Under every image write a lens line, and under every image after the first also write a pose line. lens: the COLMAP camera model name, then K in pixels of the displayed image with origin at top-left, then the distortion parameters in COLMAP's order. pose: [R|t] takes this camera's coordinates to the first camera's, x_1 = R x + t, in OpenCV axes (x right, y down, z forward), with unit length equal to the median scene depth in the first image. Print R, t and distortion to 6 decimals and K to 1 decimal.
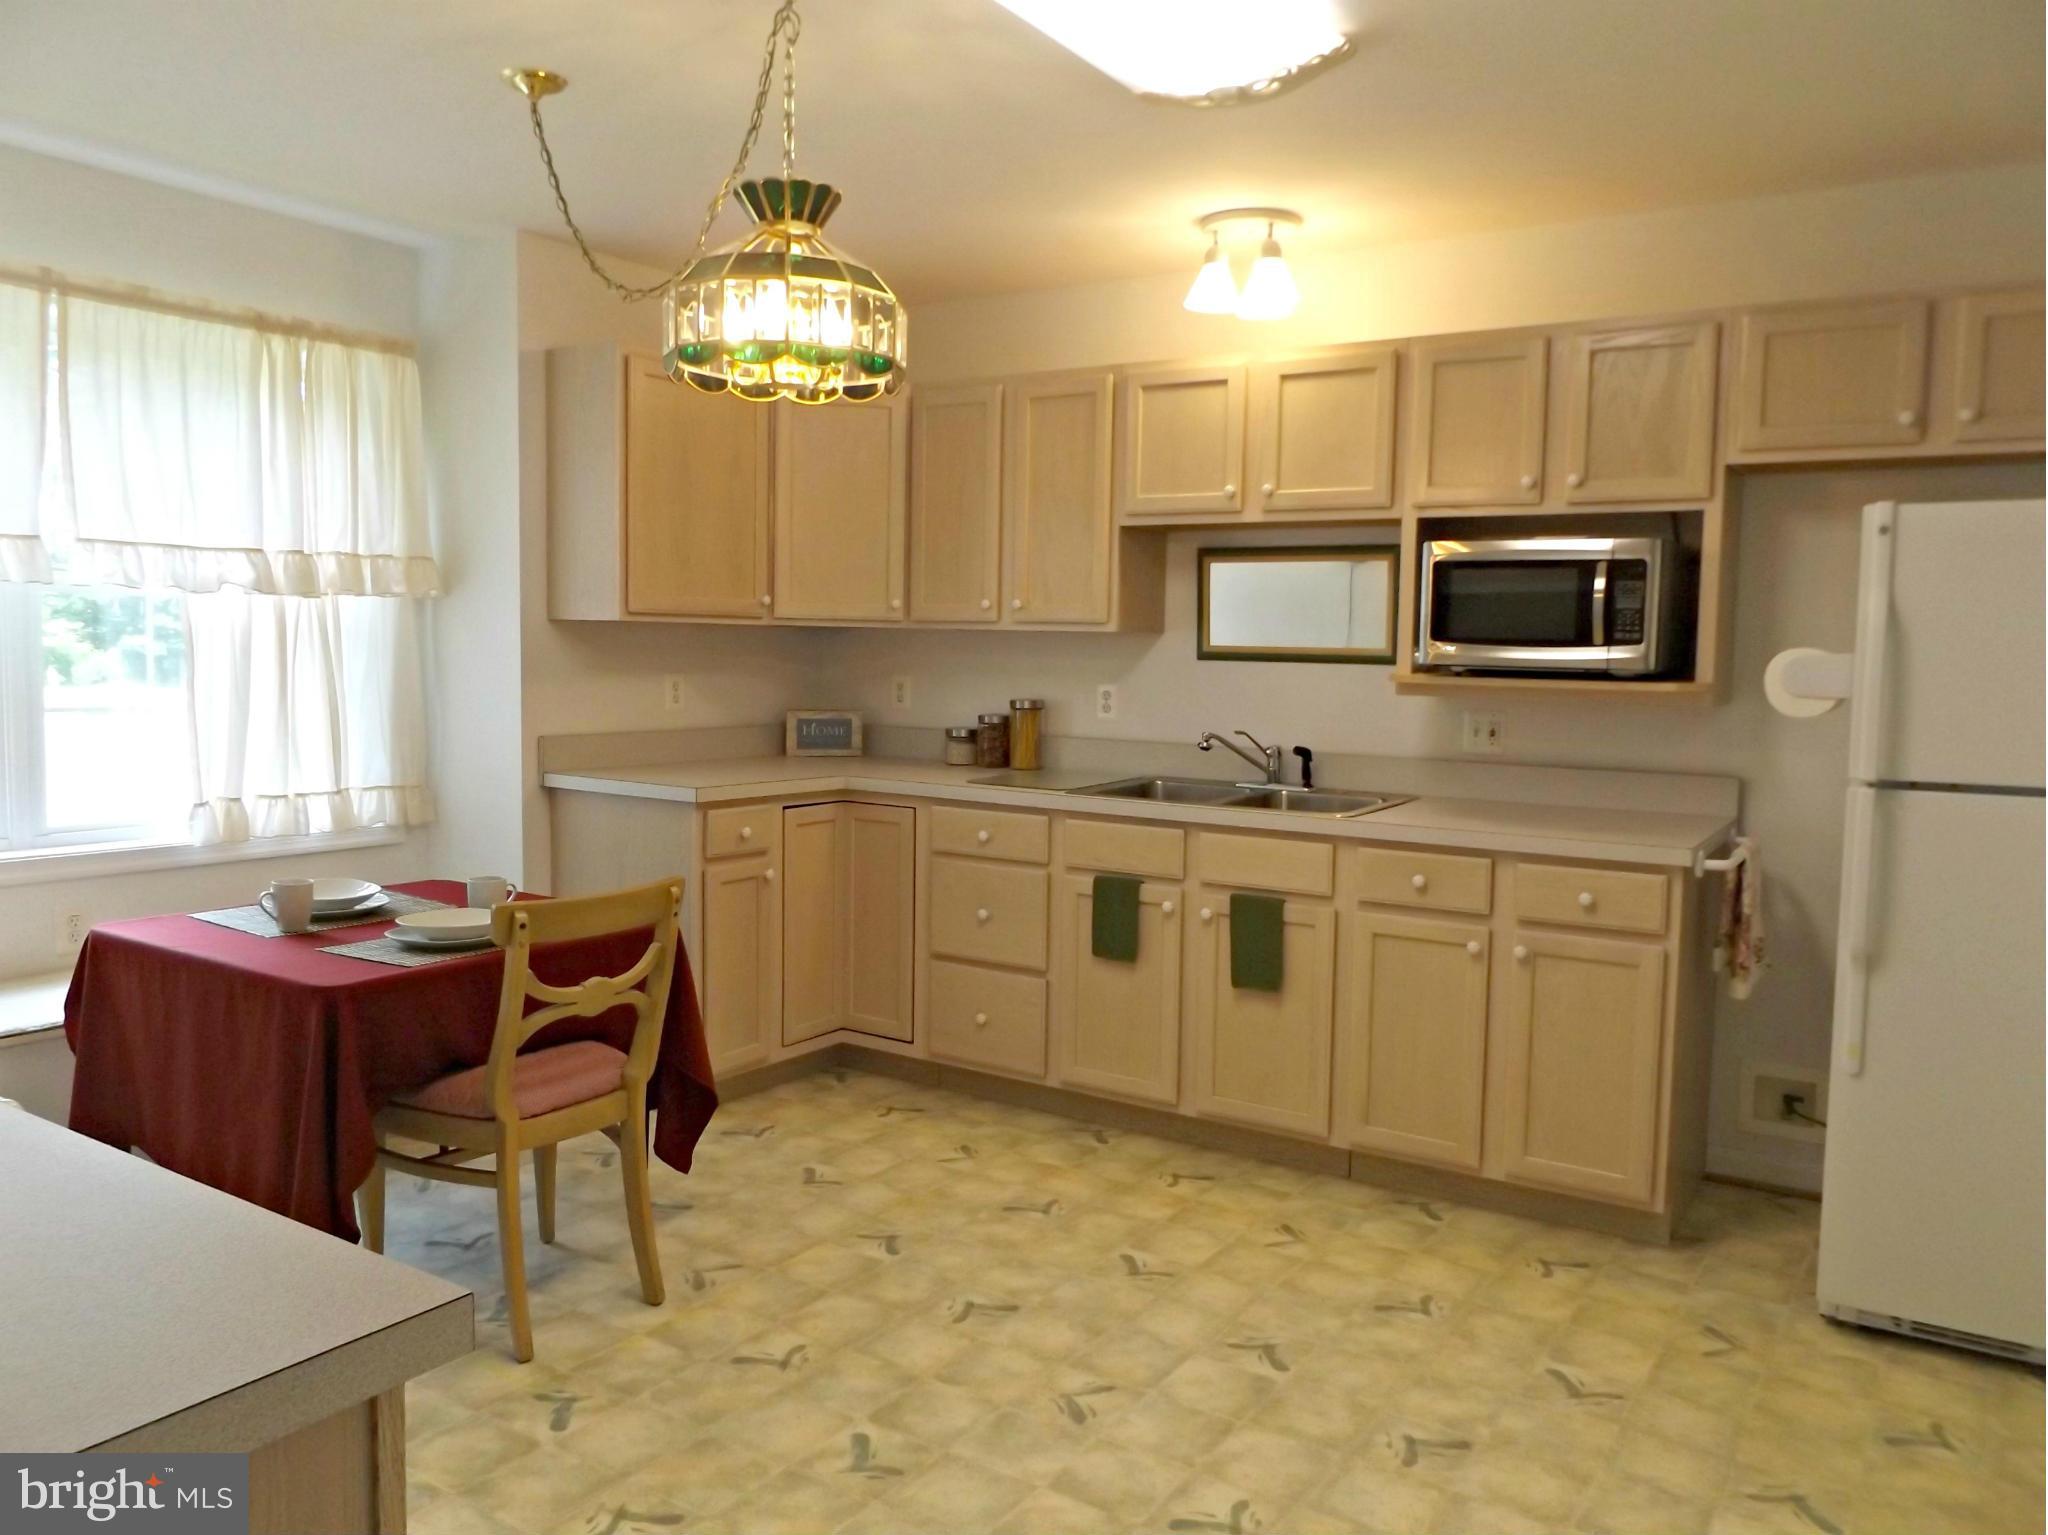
lens RADIAL K [[1556.3, 0, 989.0], [0, 1556.3, 764.3], [0, 0, 1]] dist [-0.002783, -0.002940]
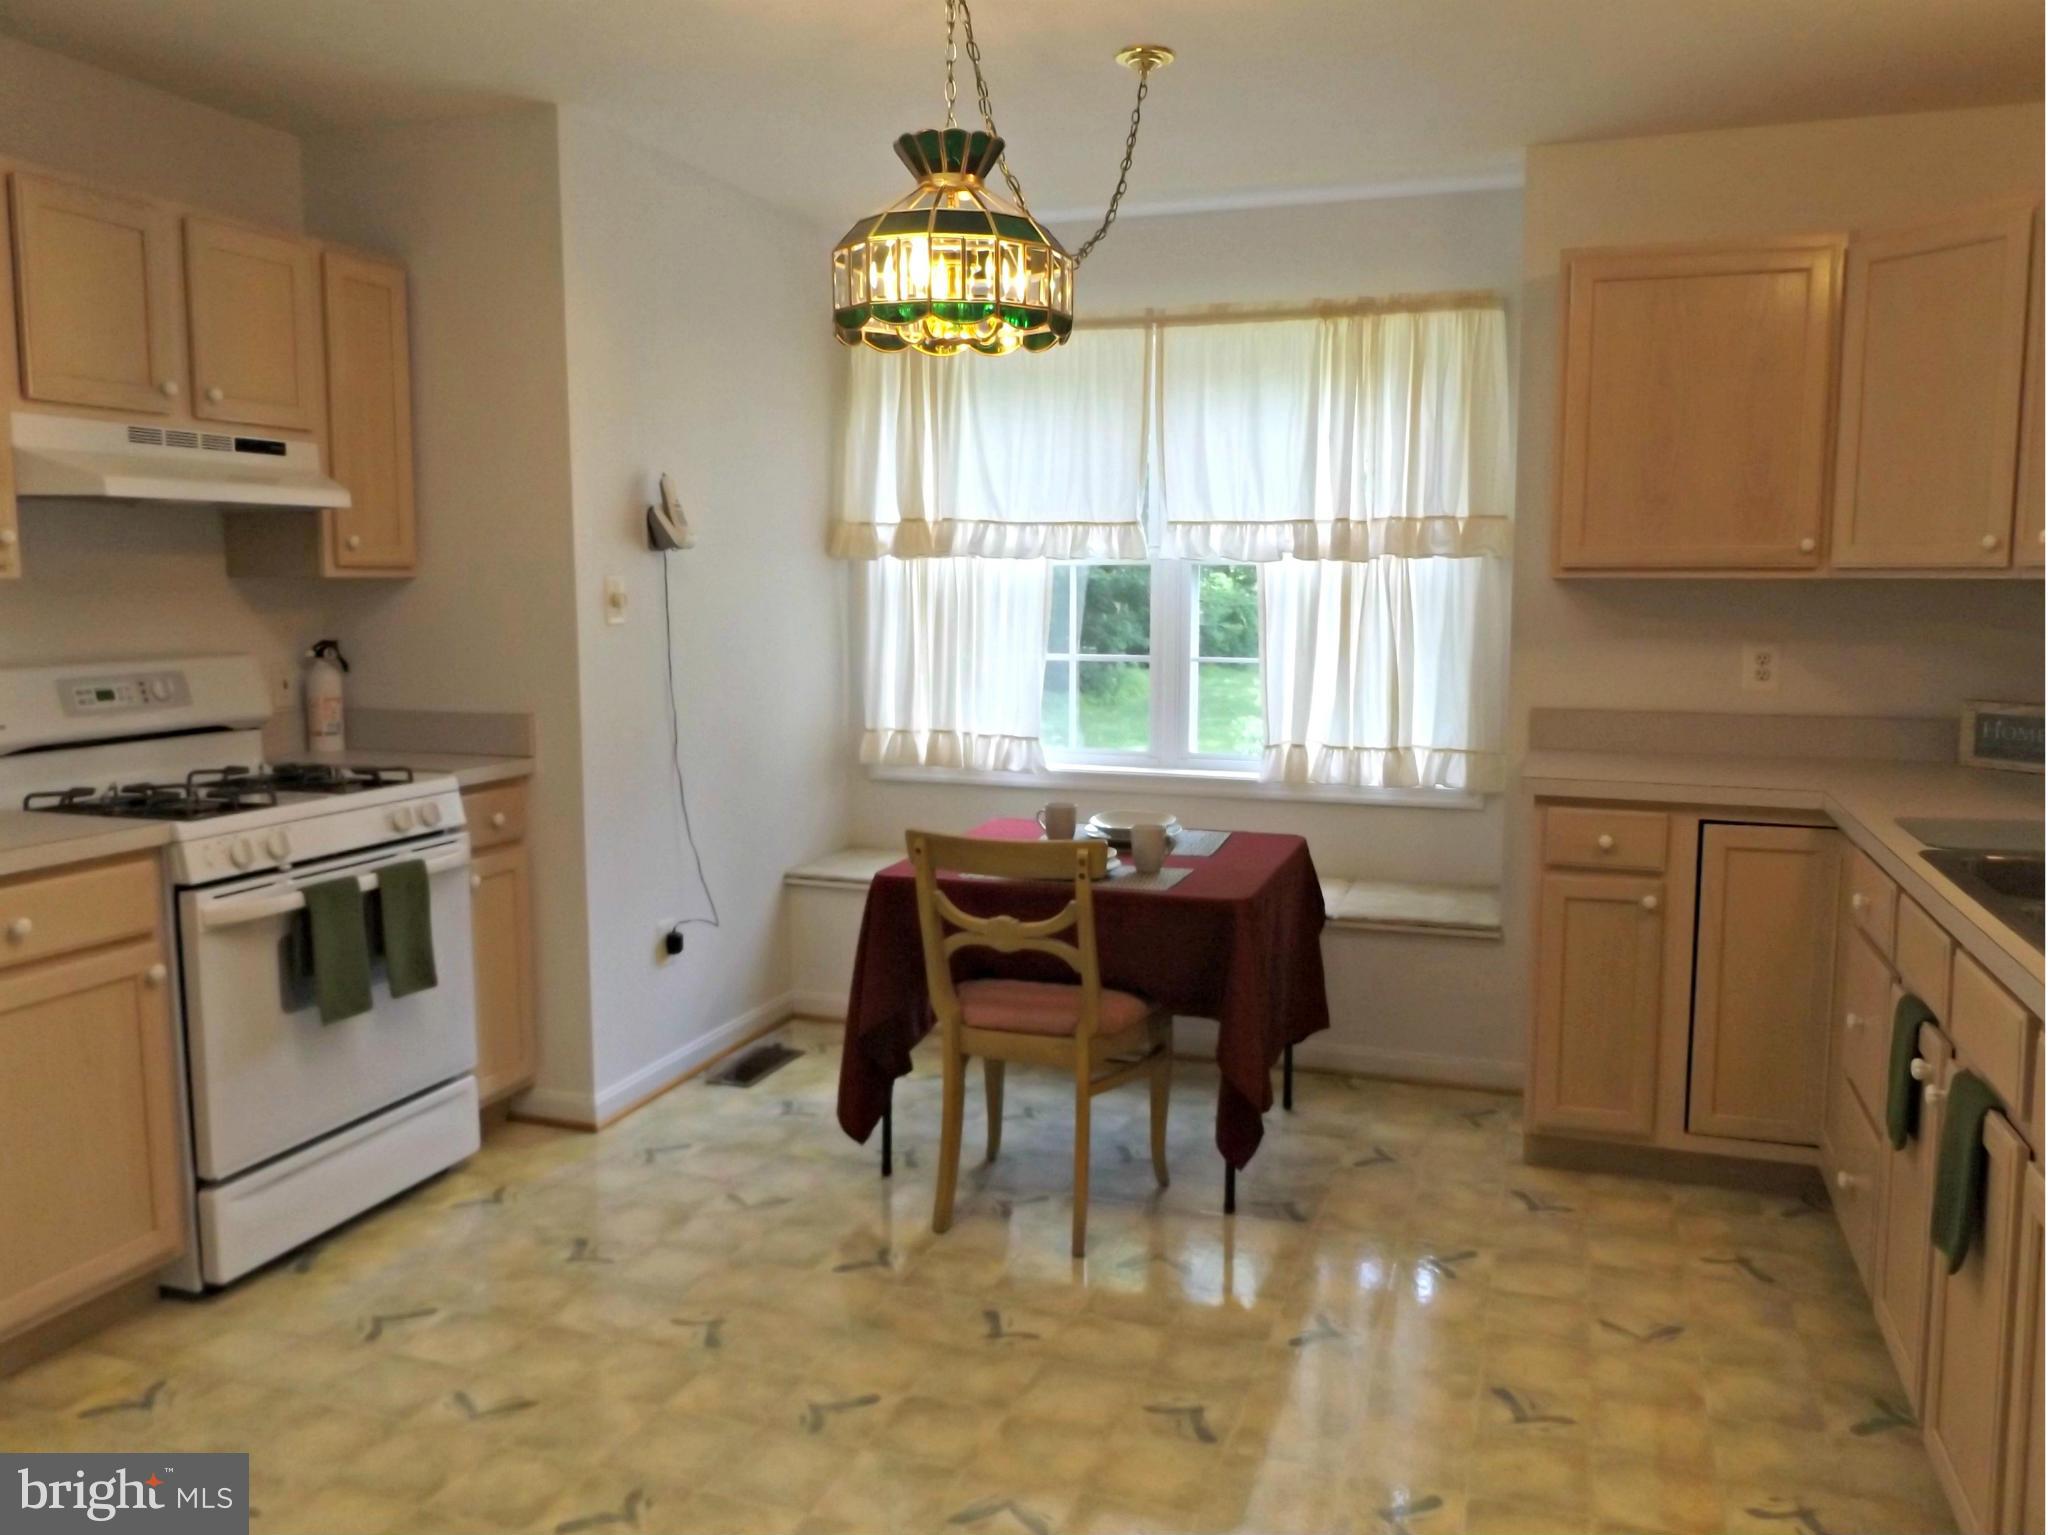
lens RADIAL K [[1556.3, 0, 989.0], [0, 1556.3, 764.3], [0, 0, 1]] dist [-0.002783, -0.002940]
pose [[0.241452, 0.094876, -0.965764, 0.564109], [-0.072721, 0.994180, 0.079487, -0.038044], [0.967684, 0.051039, 0.246946, 0.527062]]
